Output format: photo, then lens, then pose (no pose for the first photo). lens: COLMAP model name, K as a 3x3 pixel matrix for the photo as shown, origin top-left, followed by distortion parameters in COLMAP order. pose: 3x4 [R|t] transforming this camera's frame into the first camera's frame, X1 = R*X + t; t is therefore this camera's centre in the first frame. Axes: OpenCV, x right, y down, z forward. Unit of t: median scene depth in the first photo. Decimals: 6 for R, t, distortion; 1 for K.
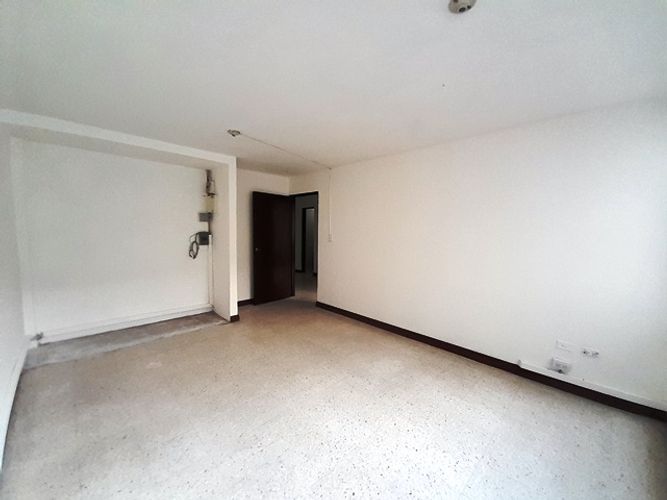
lens RADIAL K [[261.0, 0, 336.9], [0, 261.0, 248.9], [0, 0, 1]] dist [0.002379, -0.000869]
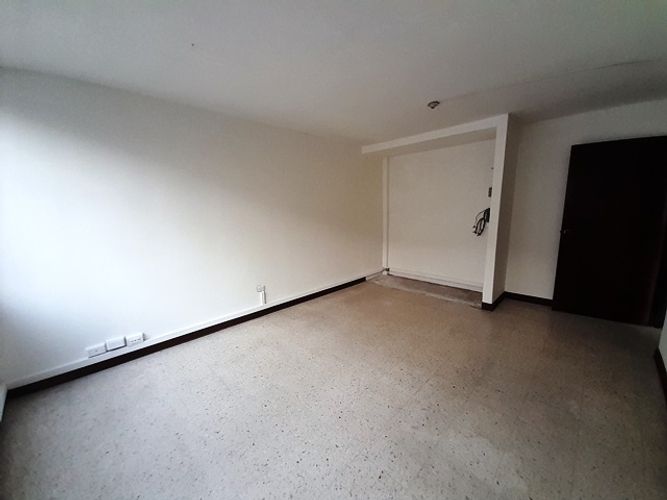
lens RADIAL K [[261.0, 0, 333.3], [0, 261.0, 249.8], [0, 0, 1]] dist [0.002379, -0.000869]
pose [[-0.009977, 0.139959, -0.990107, 0.530151], [-0.052556, 0.988714, 0.140292, -0.023643], [0.998568, 0.053436, -0.002509, 0.542119]]
